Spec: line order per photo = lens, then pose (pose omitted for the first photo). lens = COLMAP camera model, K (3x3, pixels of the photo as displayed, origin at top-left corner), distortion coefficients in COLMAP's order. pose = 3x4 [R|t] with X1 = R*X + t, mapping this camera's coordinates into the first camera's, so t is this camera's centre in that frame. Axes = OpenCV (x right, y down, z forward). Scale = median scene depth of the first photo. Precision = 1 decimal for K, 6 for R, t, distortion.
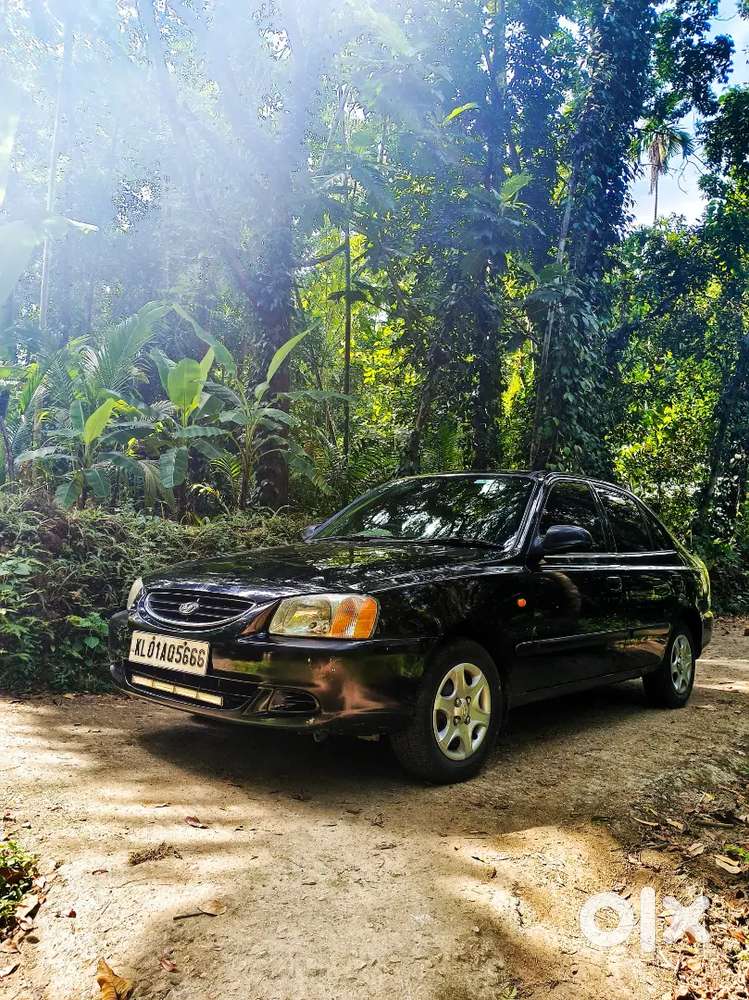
lens RADIAL K [[760.5, 0, 376.6], [0, 760.5, 482.6], [0, 0, 1]] dist [0.051570, -0.122284]
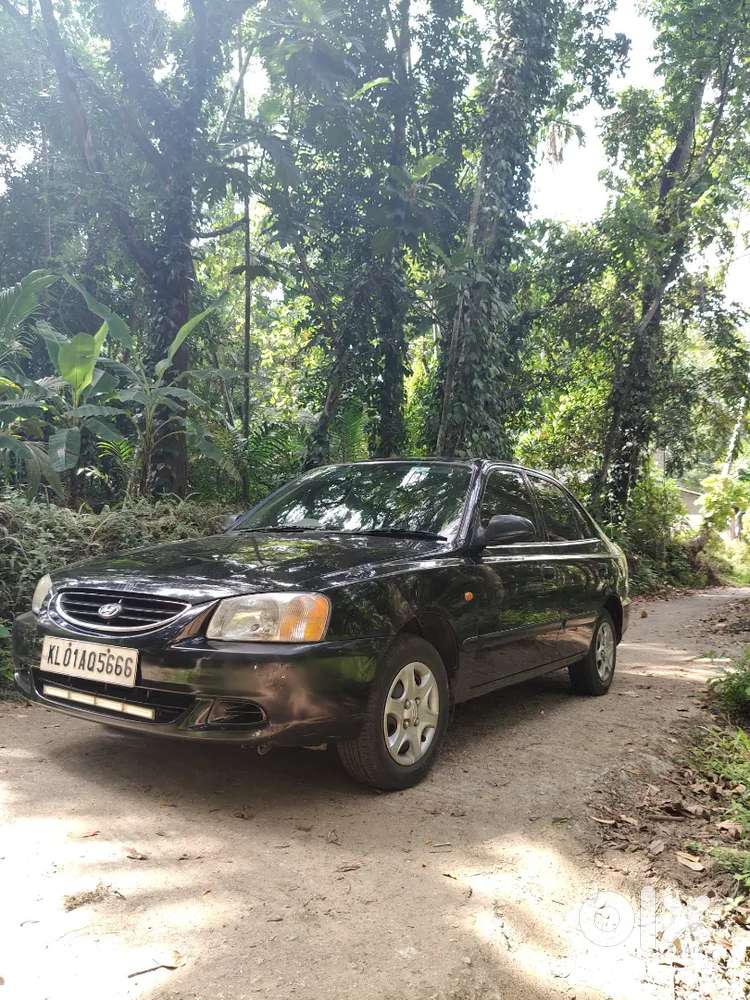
lens RADIAL K [[769.0, 0, 378.2], [0, 769.0, 487.5], [0, 0, 1]] dist [0.039291, -0.139504]
pose [[0.990093, 0.003226, 0.140373, -0.042698], [-0.006936, 0.999639, 0.025948, -0.002739], [-0.140239, -0.026665, 0.989759, 0.047319]]
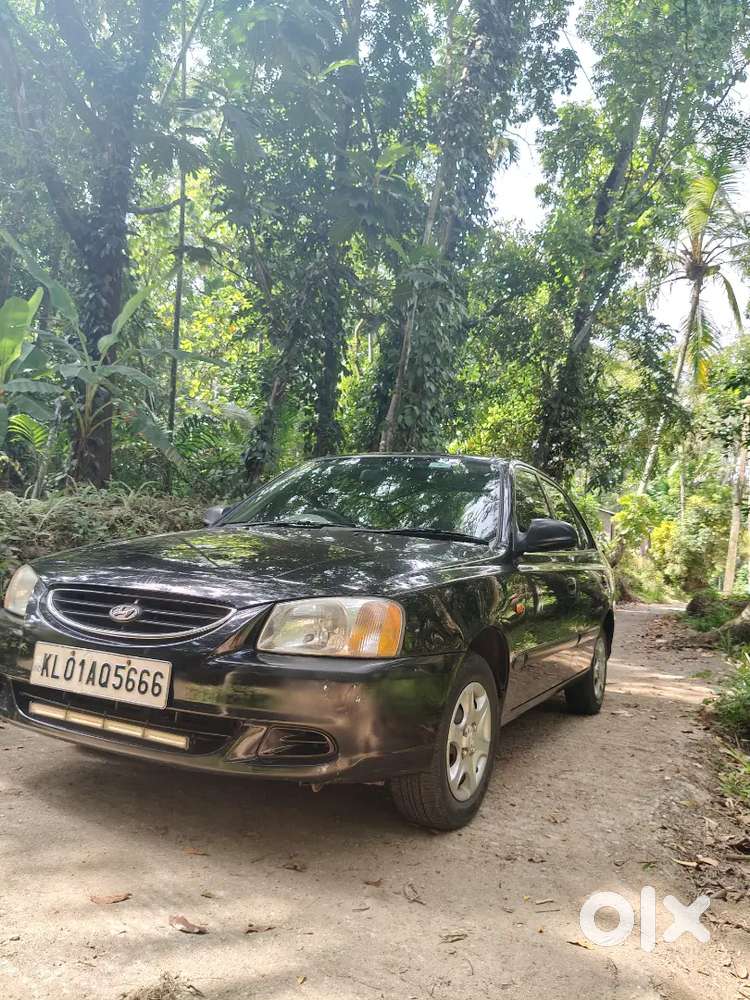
lens RADIAL K [[769.6, 0, 375.0], [0, 769.6, 500.0], [0, 0, 1]] dist [0.041974, -0.149900]
pose [[0.965256, 0.047751, 0.256905, -0.141516], [-0.057504, 0.997877, 0.030580, 0.014816], [-0.254899, -0.044290, 0.965953, 0.159366]]
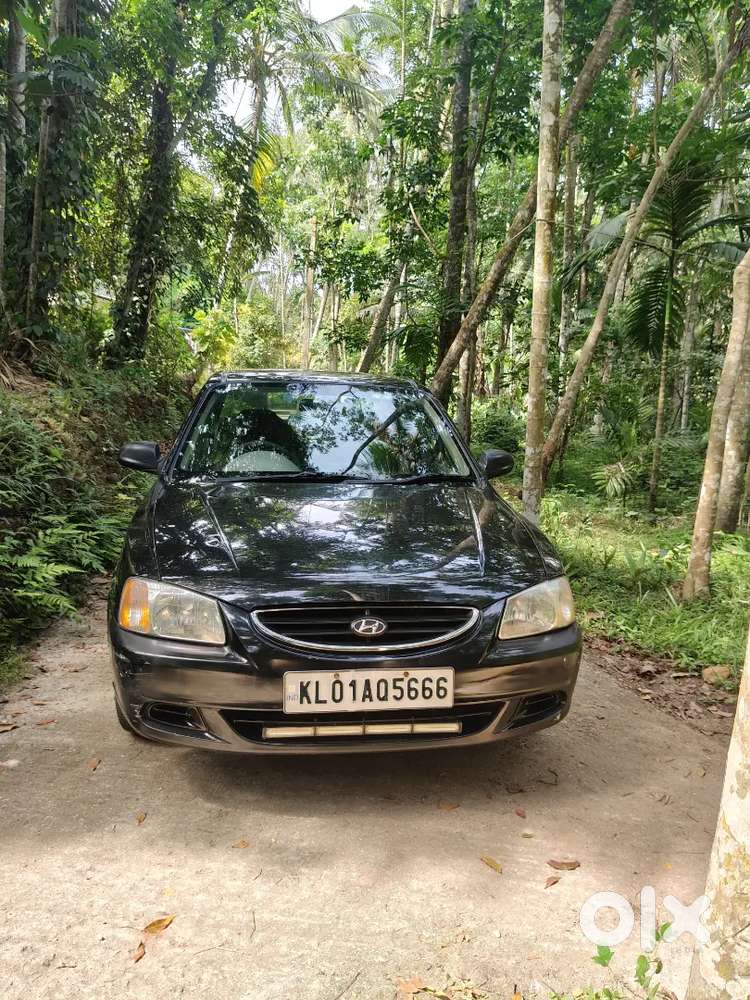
lens RADIAL K [[769.6, 0, 375.0], [0, 769.6, 500.0], [0, 0, 1]] dist [0.041974, -0.149900]
pose [[0.642424, -0.131943, 0.754906, -0.539877], [-0.087619, 0.965962, 0.243395, -0.096490], [-0.761324, -0.222506, 0.608996, 0.373929]]
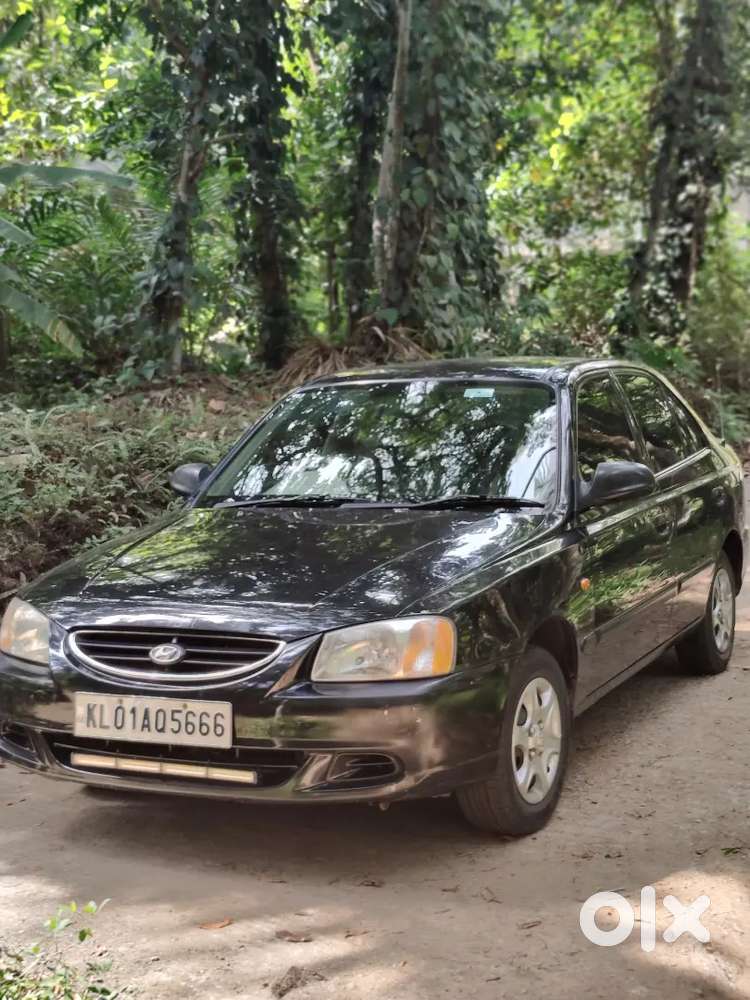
lens RADIAL K [[1523.6, 0, 383.9], [0, 1523.6, 474.0], [0, 0, 1]] dist [0.116019, -0.065273]
pose [[0.960722, -0.090930, 0.262192, -0.273416], [0.044572, 0.983089, 0.177624, -0.158966], [-0.273909, -0.158961, 0.948528, -0.239014]]
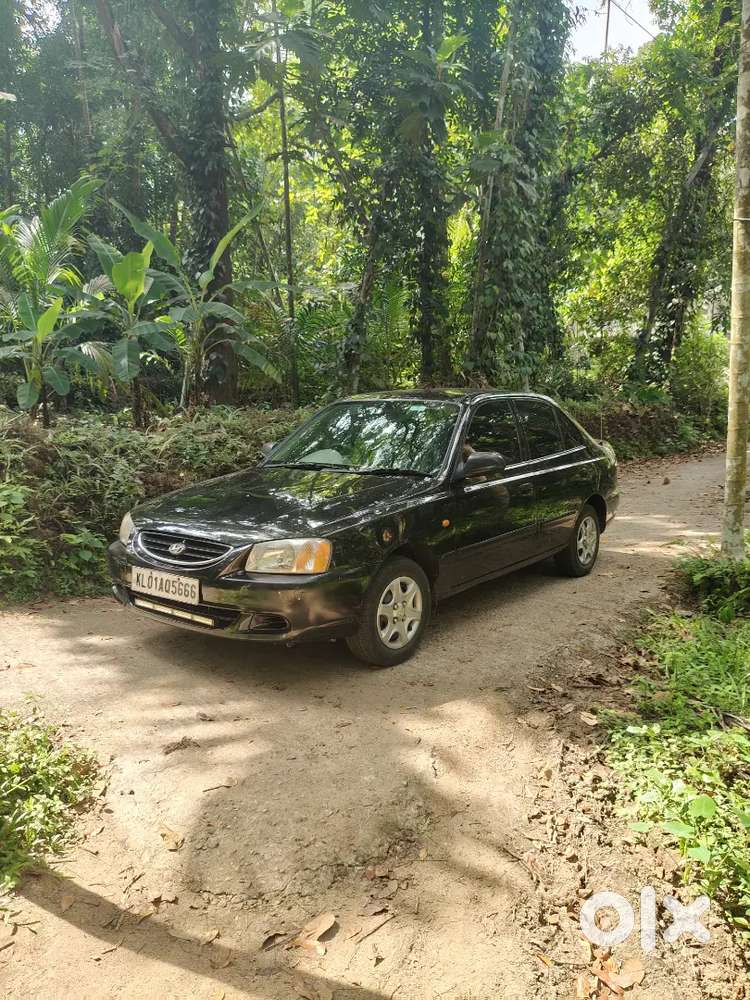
lens RADIAL K [[769.0, 0, 378.2], [0, 769.0, 487.5], [0, 0, 1]] dist [0.039291, -0.139504]
pose [[0.997086, -0.049771, 0.057814, 0.007613], [0.035892, 0.974800, 0.220173, -0.131042], [-0.067316, -0.217457, 0.973746, -0.145448]]
